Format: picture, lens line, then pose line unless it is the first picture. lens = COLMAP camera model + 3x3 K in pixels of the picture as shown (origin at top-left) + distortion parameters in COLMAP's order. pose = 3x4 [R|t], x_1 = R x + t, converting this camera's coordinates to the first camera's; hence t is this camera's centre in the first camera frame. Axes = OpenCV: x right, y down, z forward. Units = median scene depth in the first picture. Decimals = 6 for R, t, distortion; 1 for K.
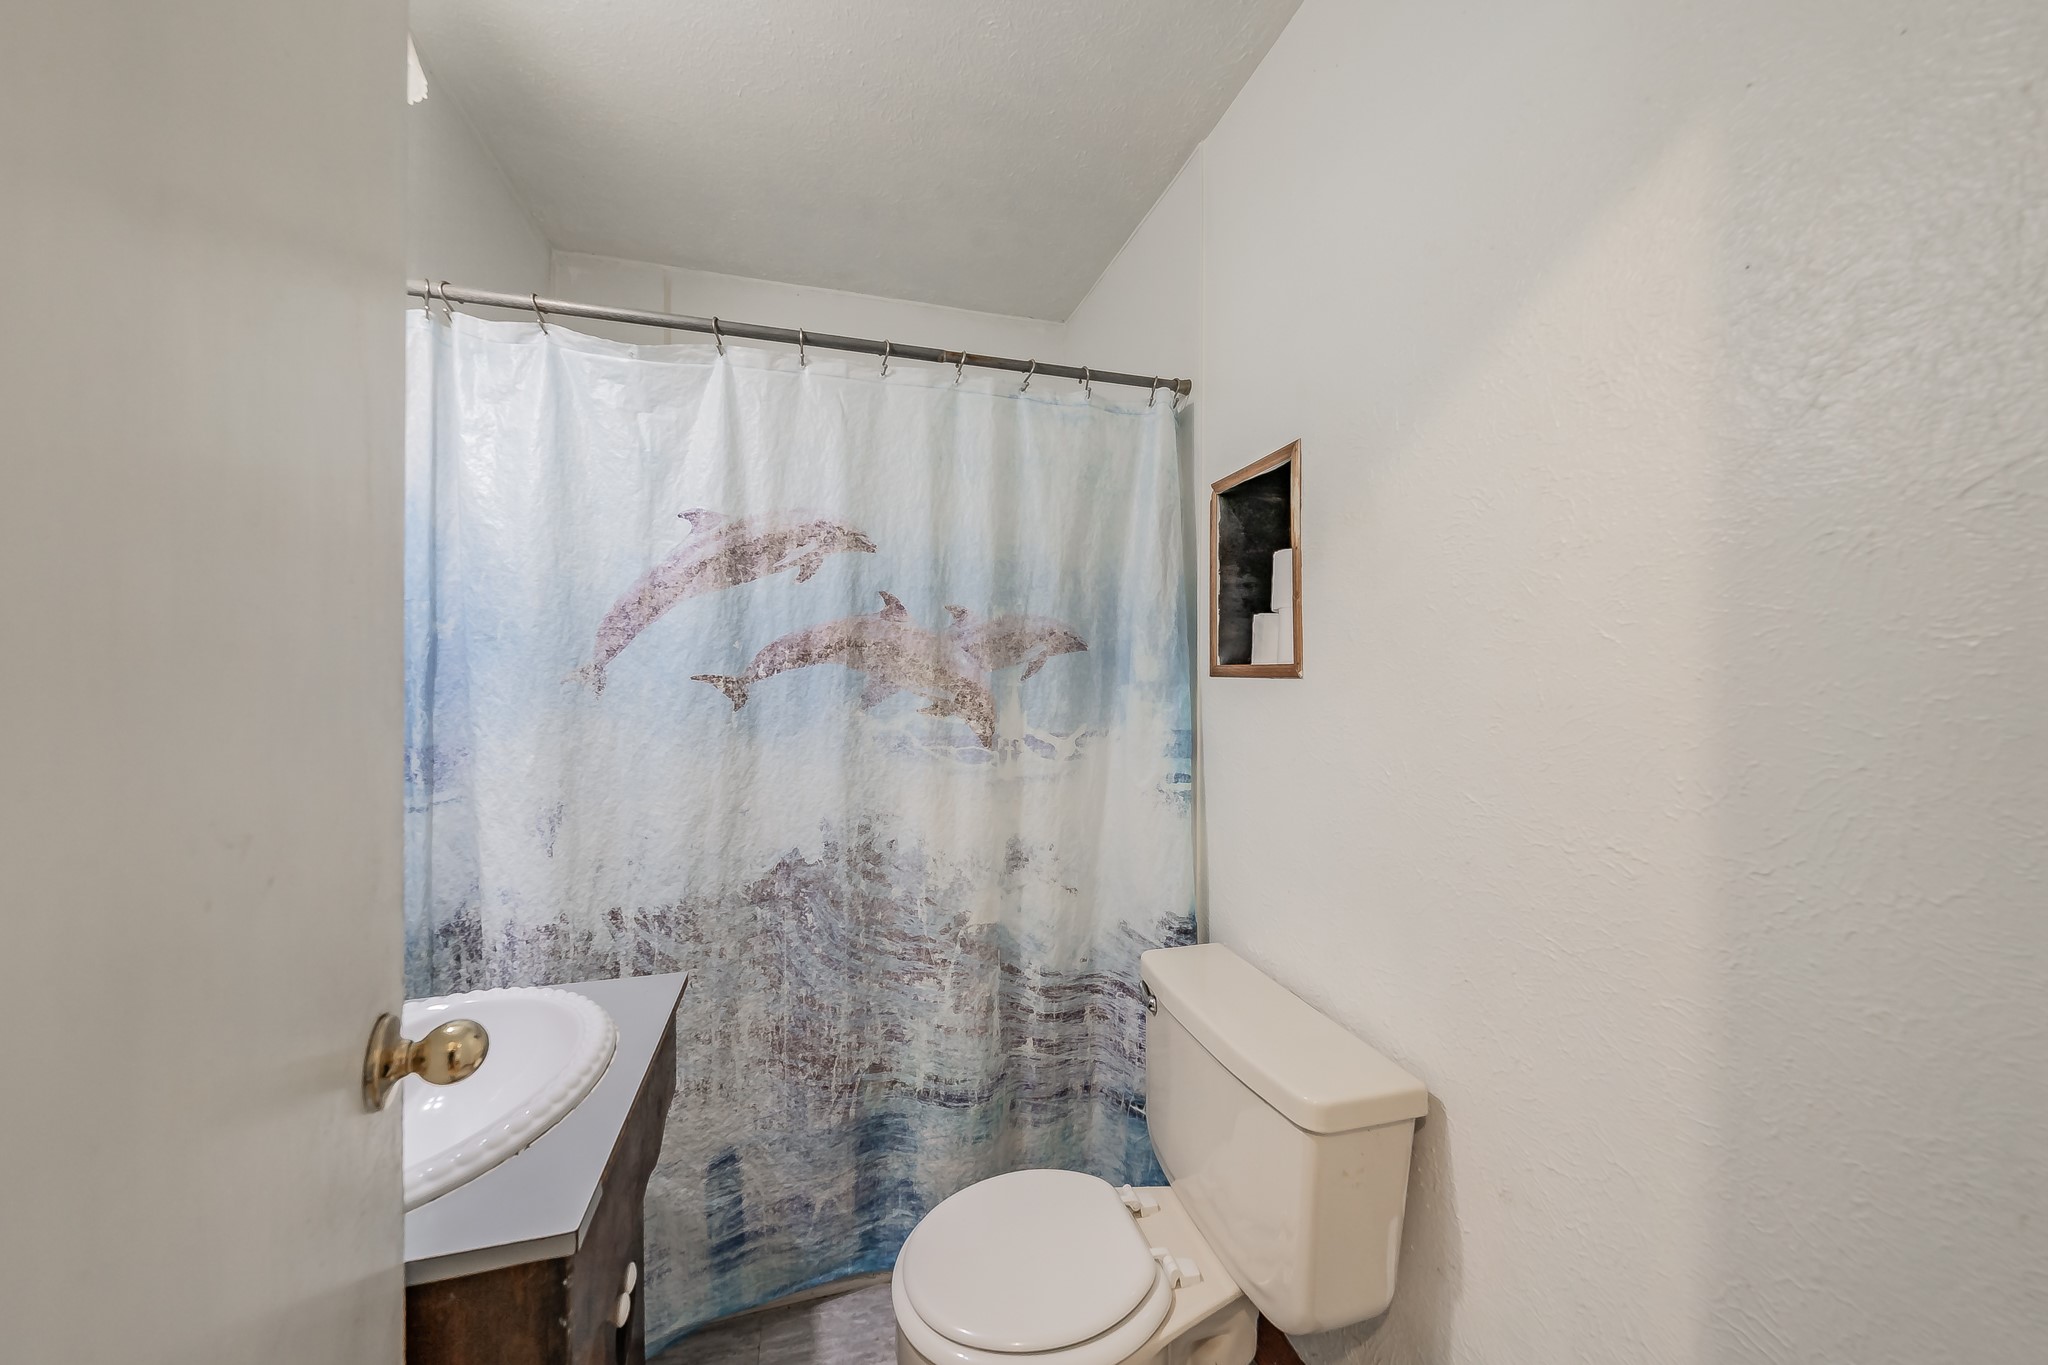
lens RADIAL K [[724.1, 0, 1017.4], [0, 724.1, 680.7], [0, 0, 1]] dist [-0.002596, -0.000371]
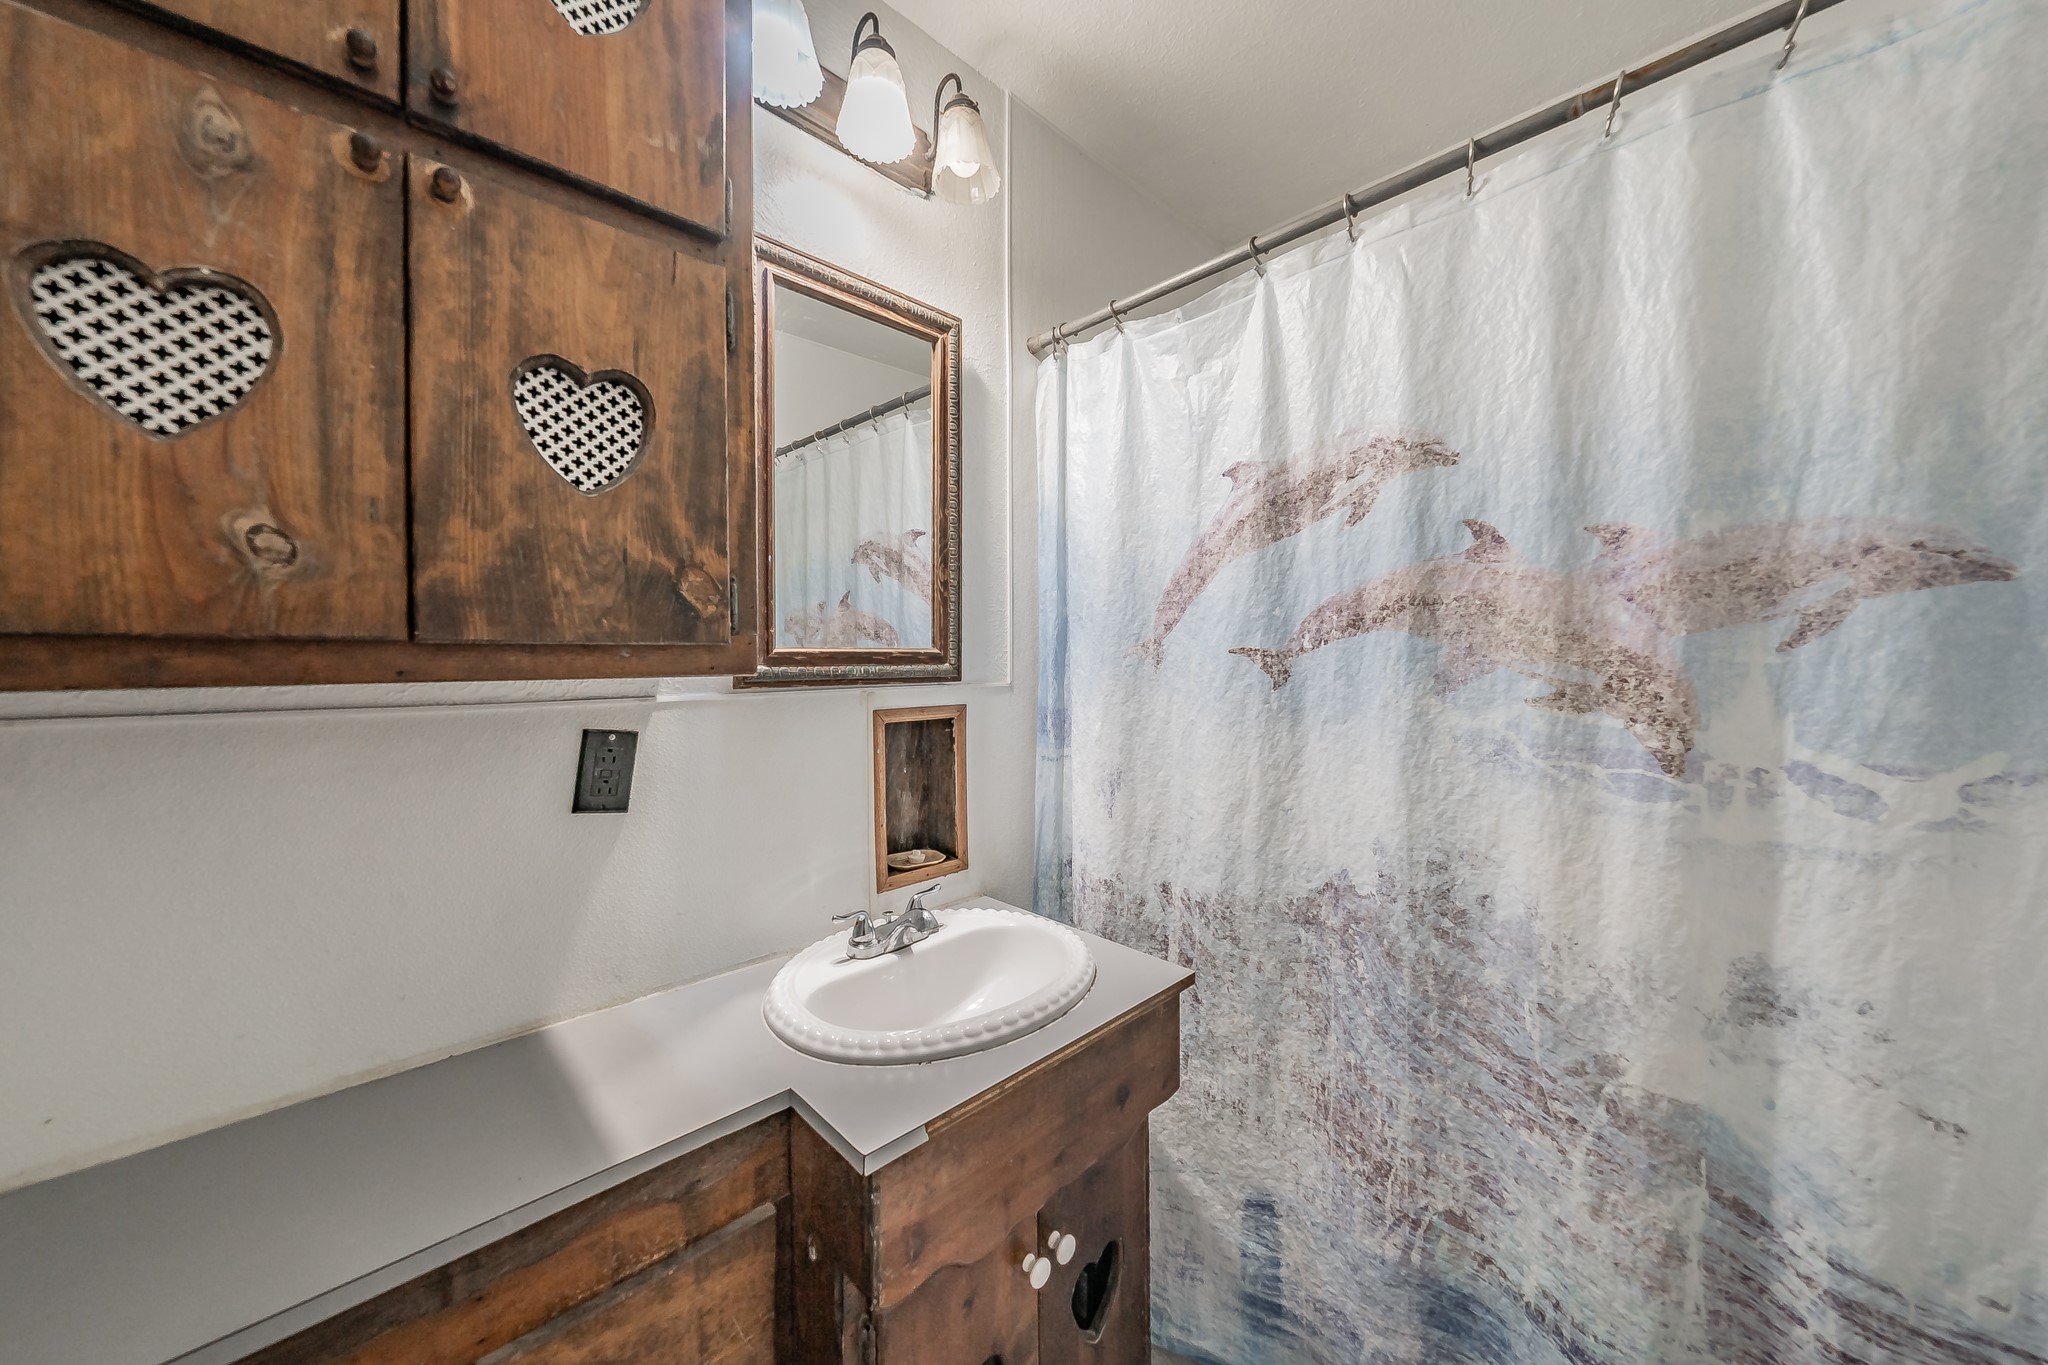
lens RADIAL K [[724.1, 0, 1020.0], [0, 724.1, 666.4], [0, 0, 1]] dist [-0.002596, -0.000371]
pose [[0.470227, 0.009331, -0.882496, 0.213672], [-0.001115, 0.999950, 0.009979, 0.005902], [0.882545, -0.003708, 0.470214, 0.325884]]
